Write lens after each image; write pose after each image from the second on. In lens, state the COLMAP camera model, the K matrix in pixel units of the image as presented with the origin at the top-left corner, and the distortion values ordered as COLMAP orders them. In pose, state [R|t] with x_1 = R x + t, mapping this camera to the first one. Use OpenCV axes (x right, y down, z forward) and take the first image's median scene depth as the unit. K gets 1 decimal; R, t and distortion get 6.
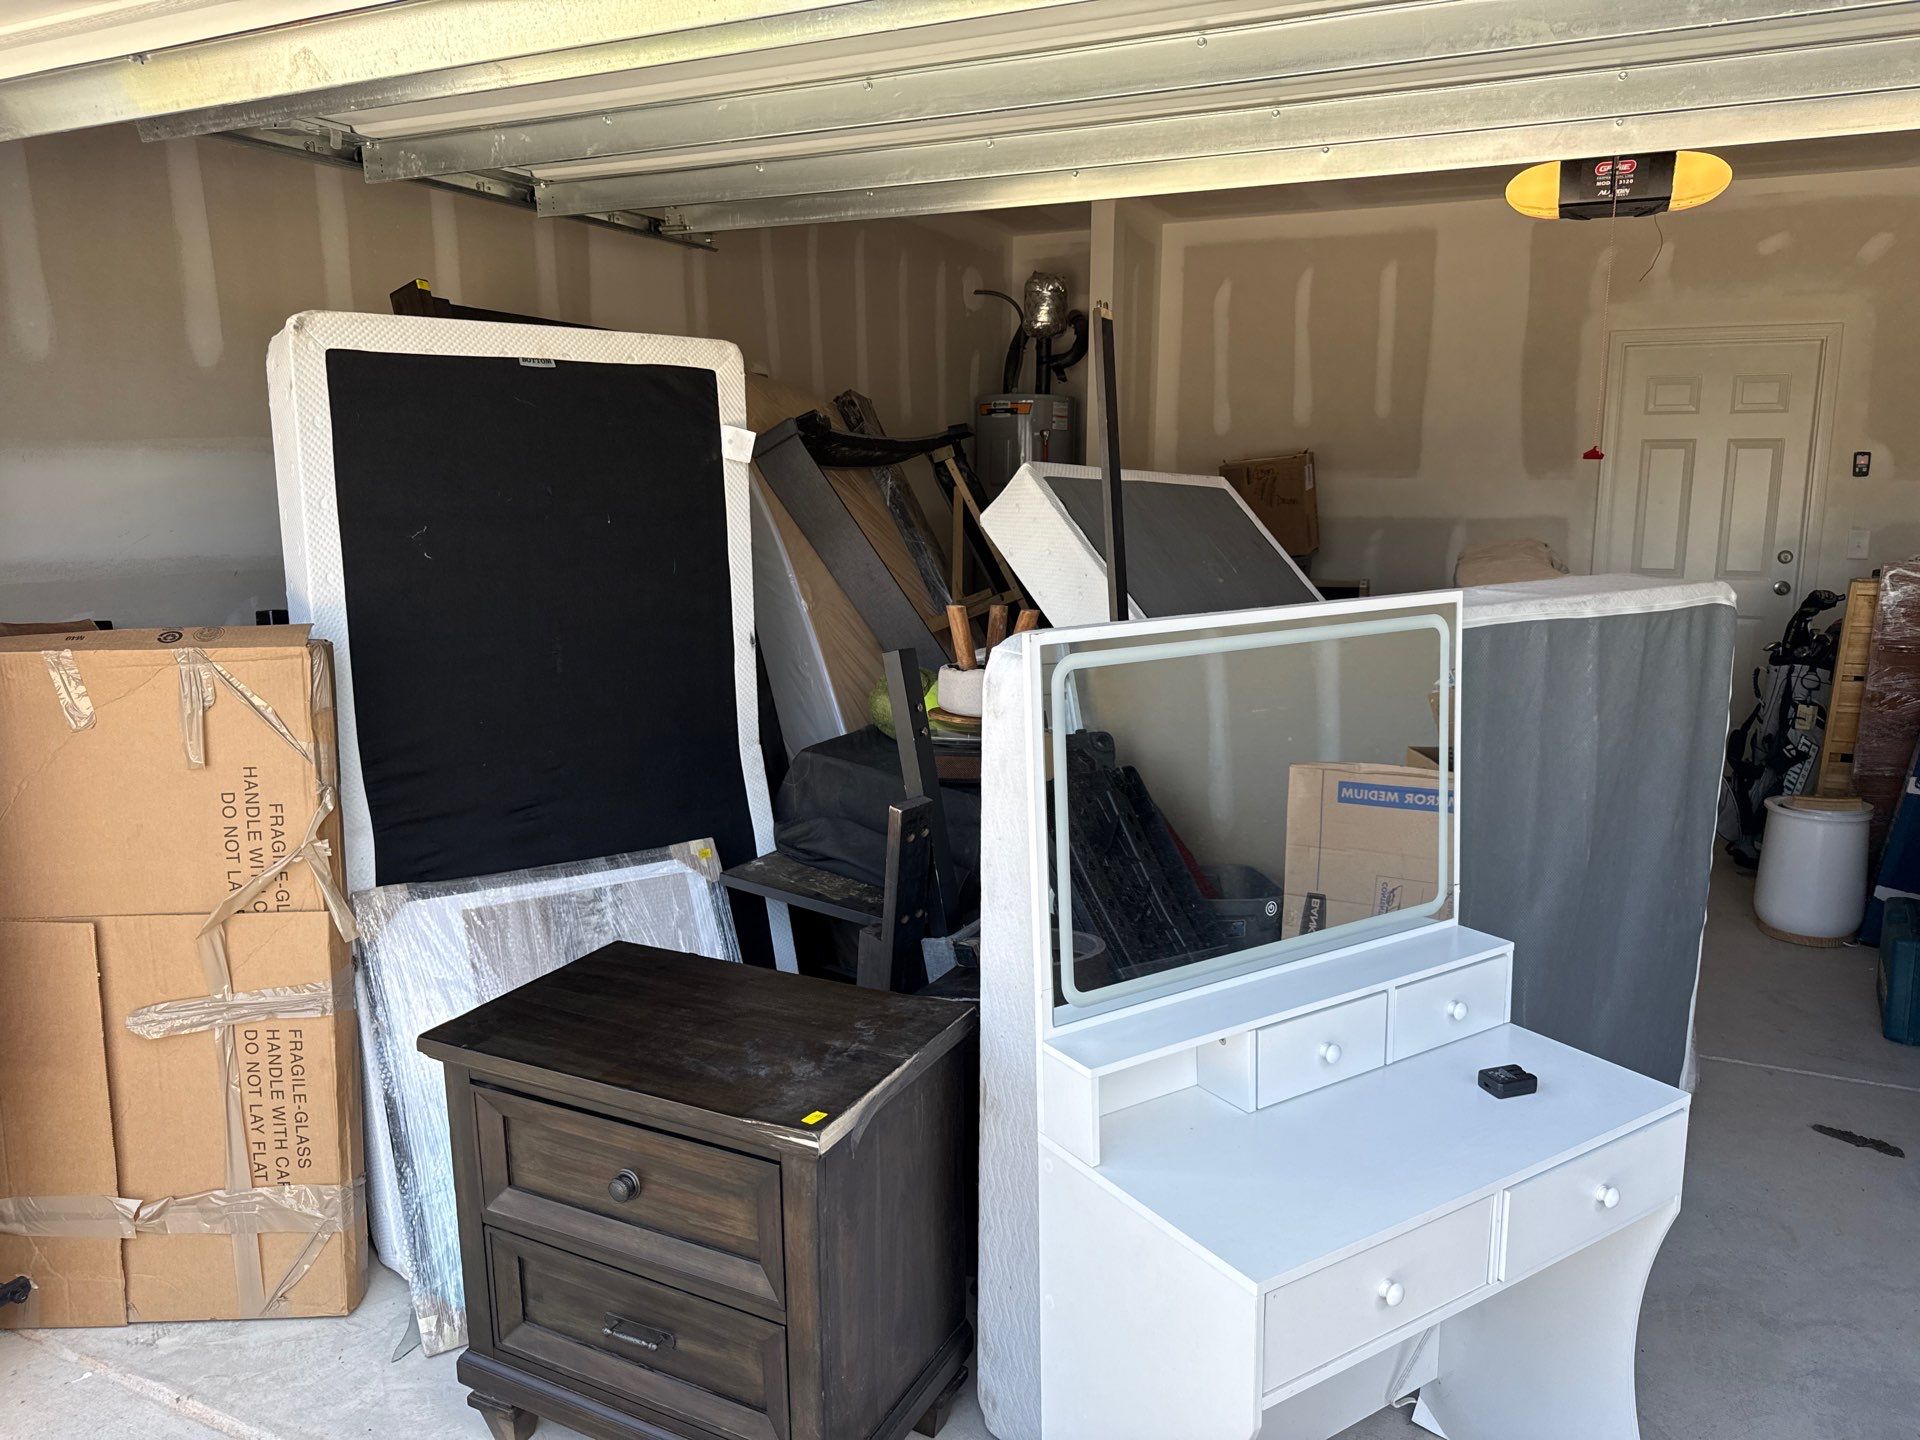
lens RADIAL K [[1316.6, 0, 955.4], [0, 1316.6, 719.5], [0, 0, 1]] dist [0.010730, -0.023698]
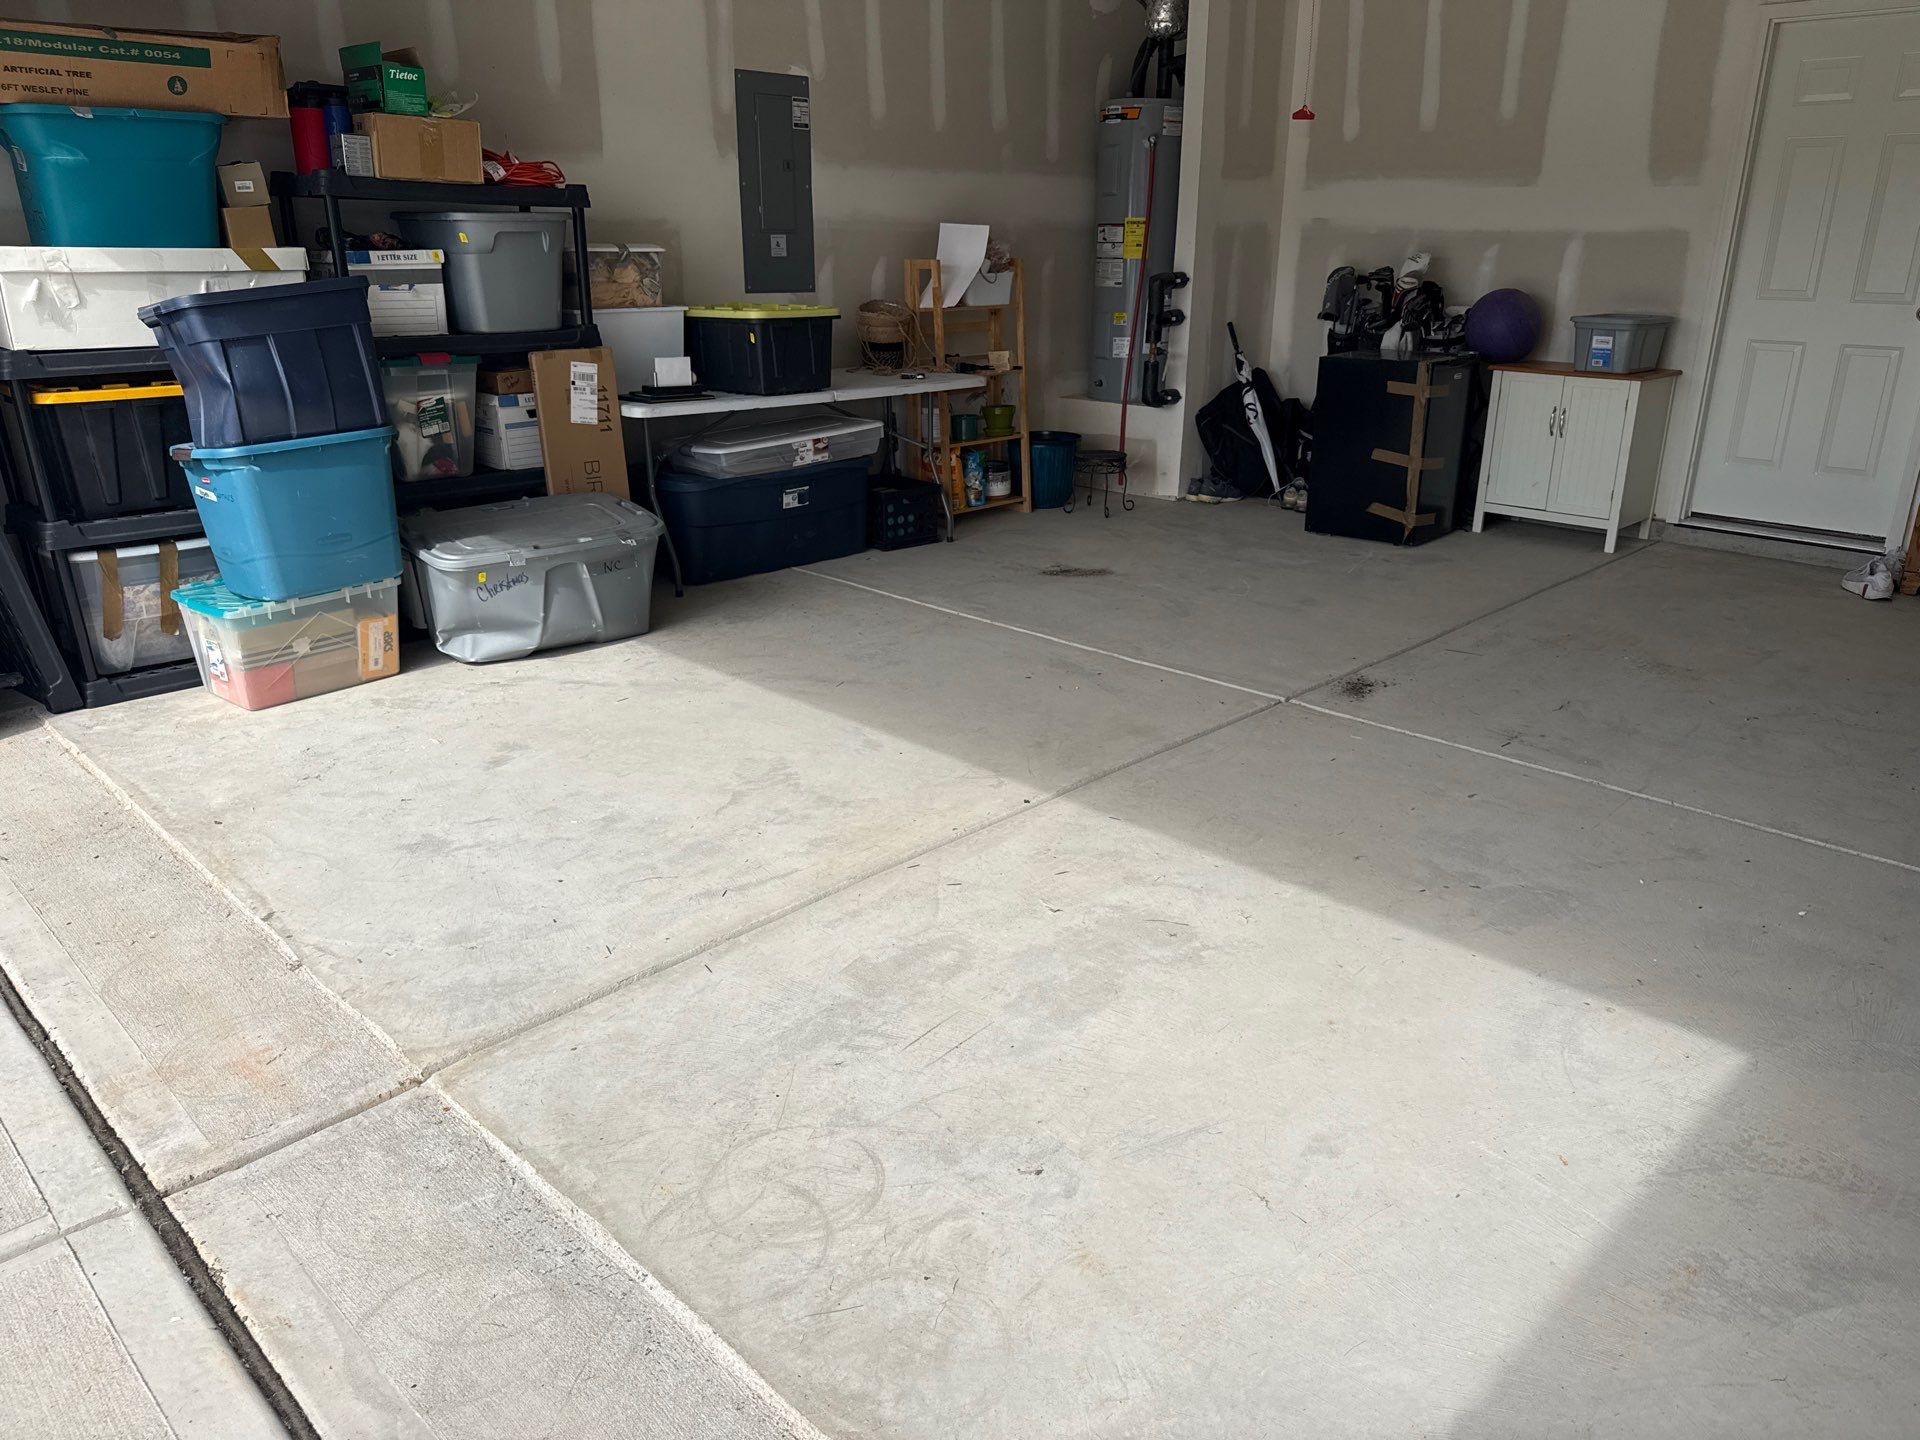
lens RADIAL K [[1316.6, 0, 946.0], [0, 1316.6, 686.2], [0, 0, 1]] dist [0.010730, -0.023698]
pose [[0.942757, 0.114702, -0.313135, 0.285266], [-0.067478, 0.985176, 0.157715, 0.043105], [0.326584, -0.127557, 0.936521, -0.035797]]
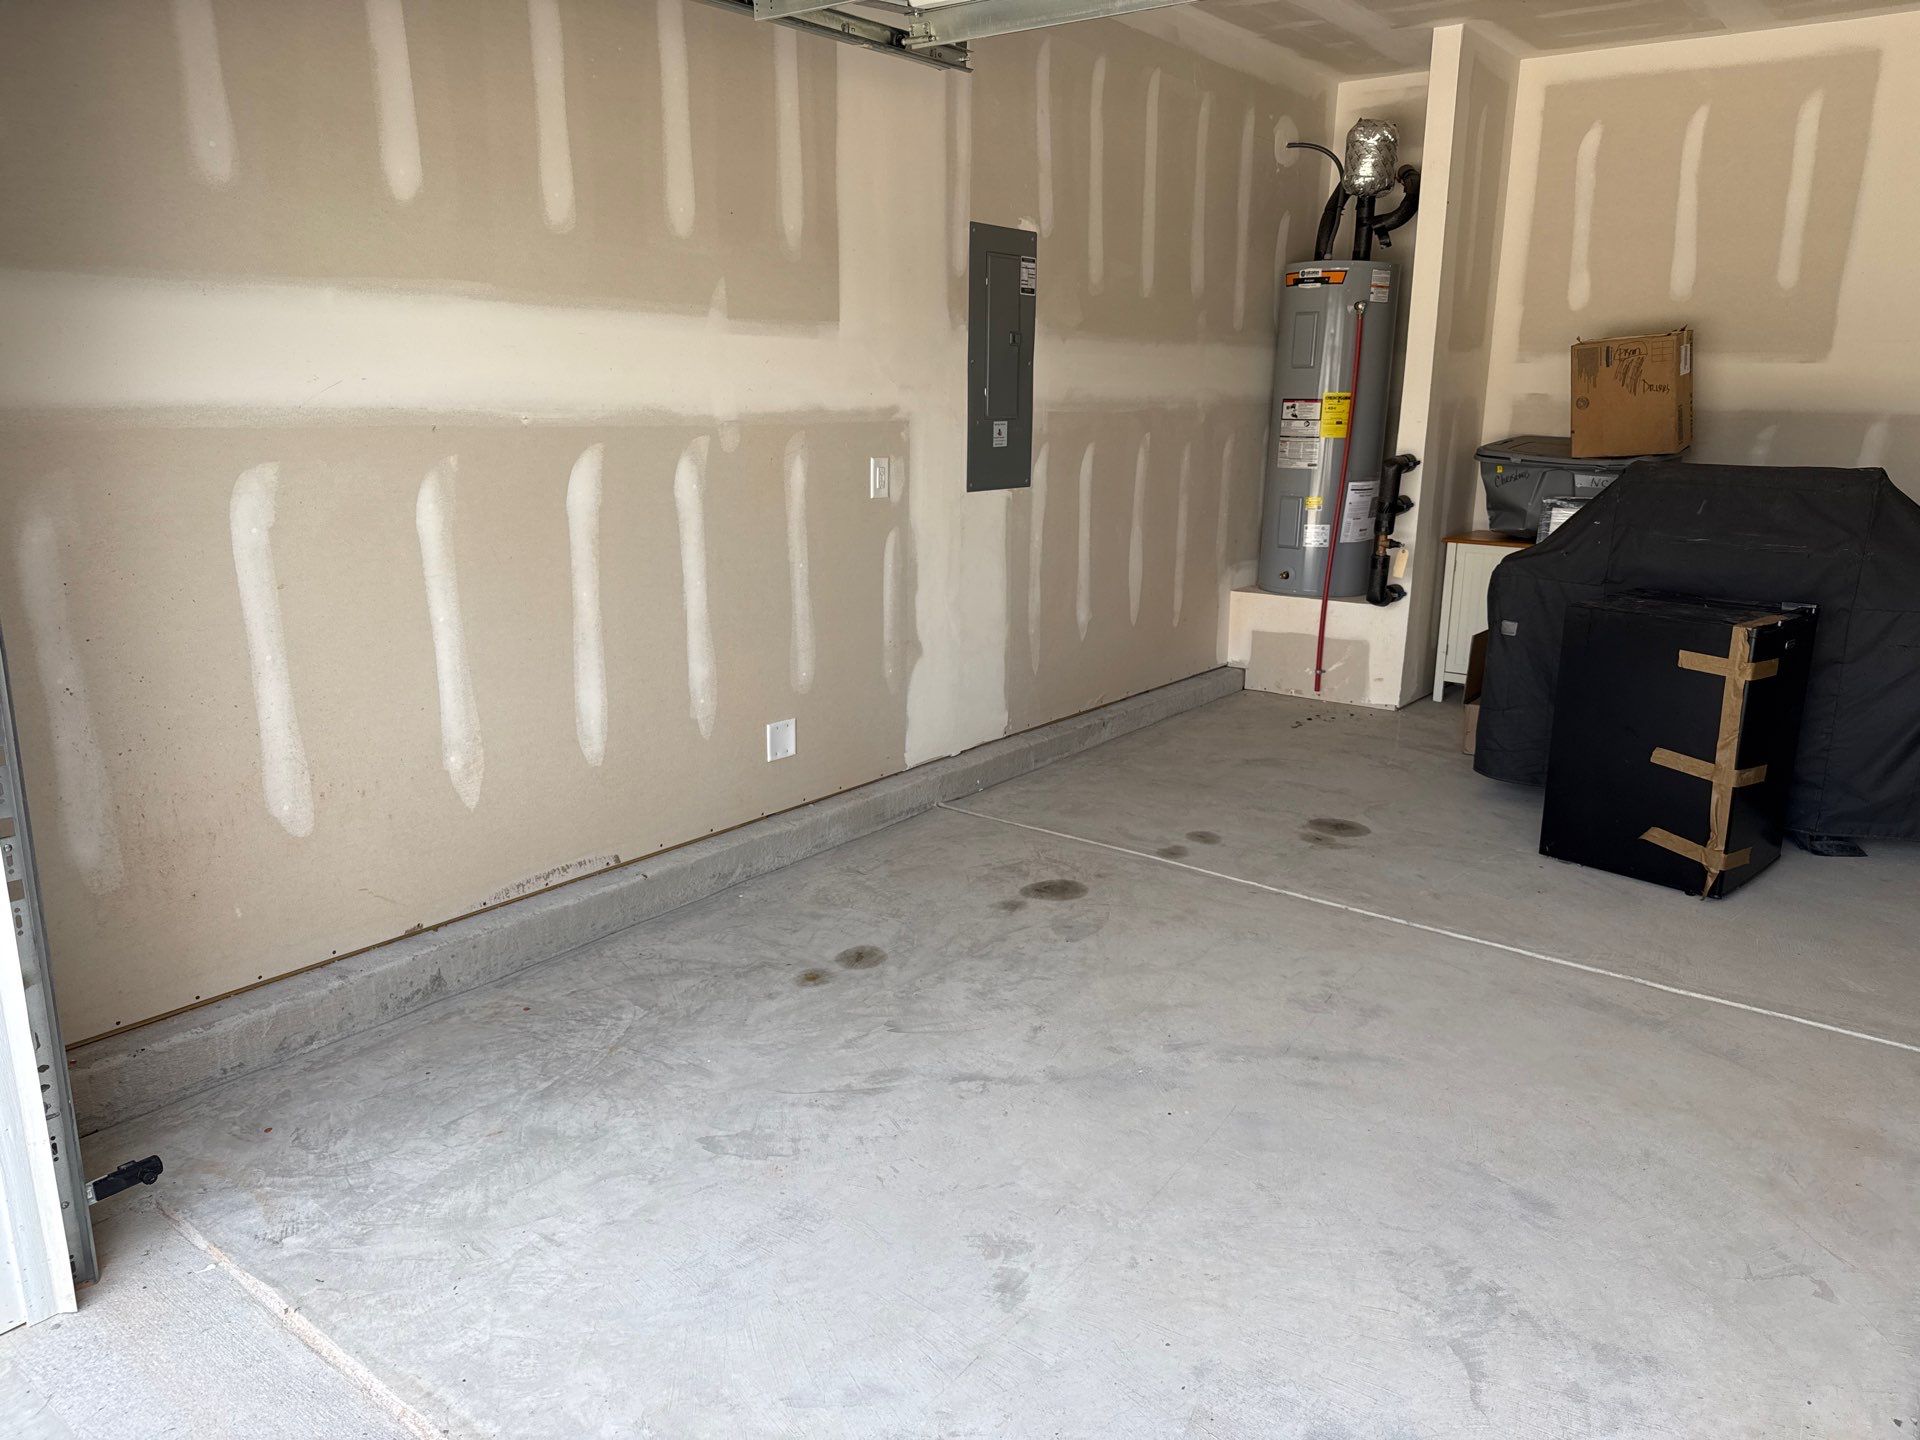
lens RADIAL K [[1316.6, 0, 963.3], [0, 1316.6, 712.9], [0, 0, 1]] dist [0.010730, -0.023698]
pose [[0.974871, 0.060314, -0.214449, 0.015392], [-0.046825, 0.996624, 0.067438, 0.004795], [0.217792, -0.055702, 0.974404, 0.075874]]
